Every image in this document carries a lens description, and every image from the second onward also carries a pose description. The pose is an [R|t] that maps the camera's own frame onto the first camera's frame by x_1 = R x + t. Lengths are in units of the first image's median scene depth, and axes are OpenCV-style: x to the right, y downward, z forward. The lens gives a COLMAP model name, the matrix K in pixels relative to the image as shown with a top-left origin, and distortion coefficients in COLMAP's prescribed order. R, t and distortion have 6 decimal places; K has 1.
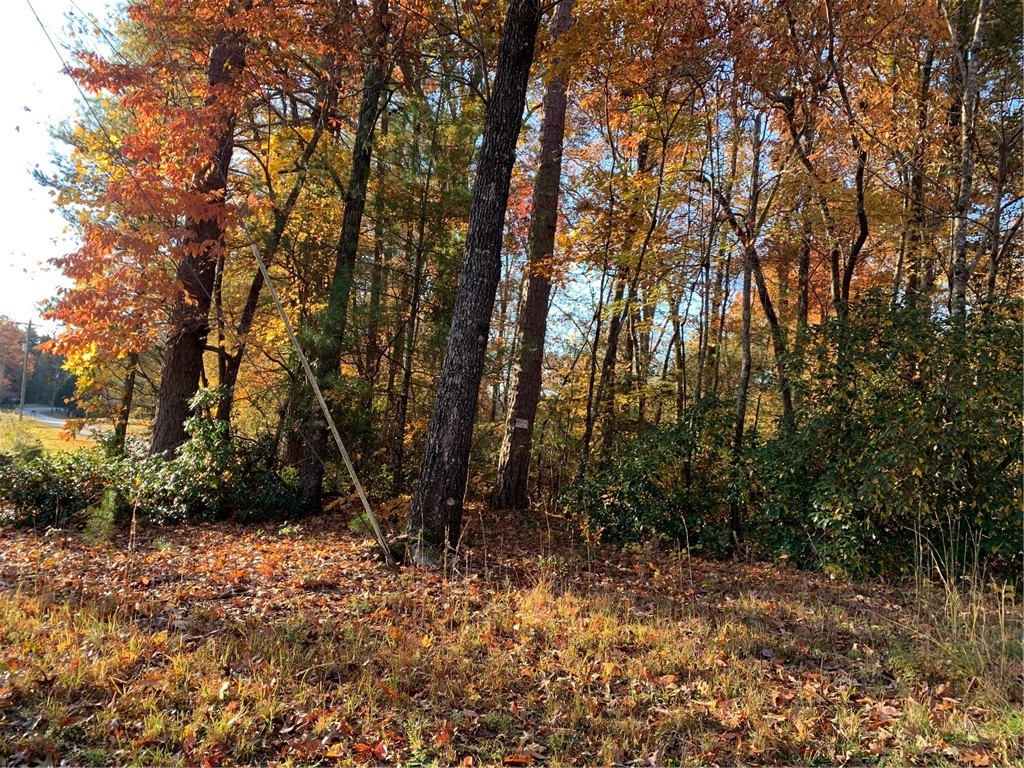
lens RADIAL K [[723.0, 0, 513.2], [0, 723.0, 340.8], [0, 0, 1]] dist [0.039408, -0.027974]
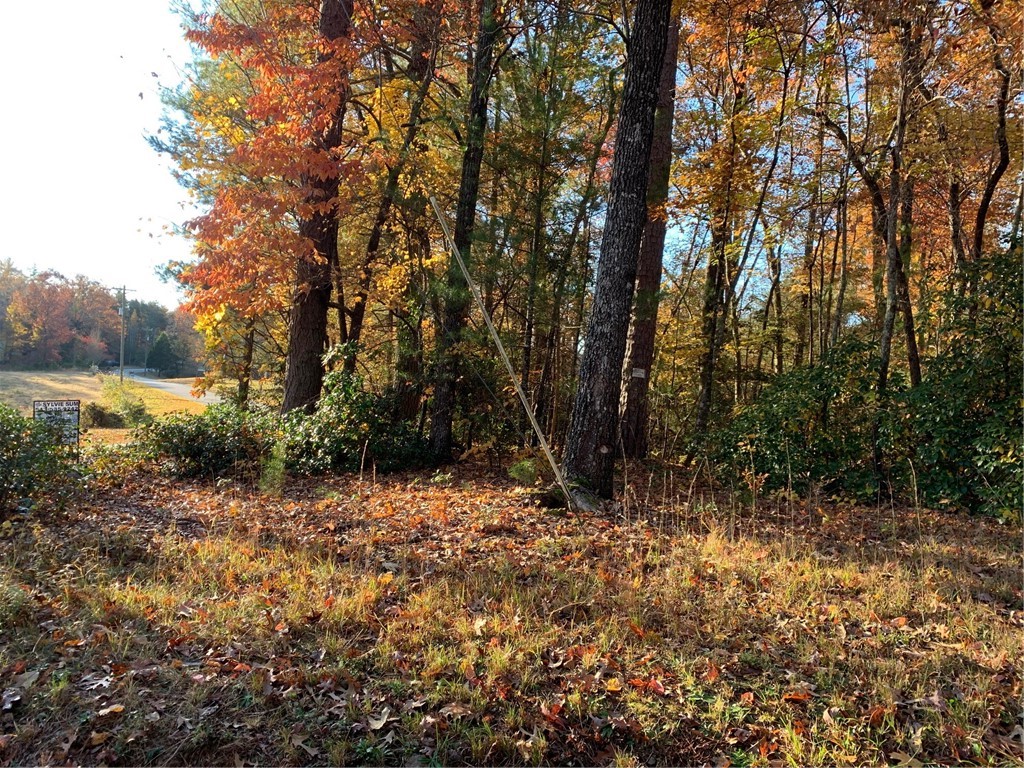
lens RADIAL K [[723.0, 0, 513.2], [0, 723.0, 340.8], [0, 0, 1]] dist [0.039408, -0.027974]
pose [[0.996745, -0.024578, -0.076776, -0.104946], [0.029421, 0.997605, 0.062604, 0.004454], [0.075054, -0.064659, 0.995081, 0.002018]]
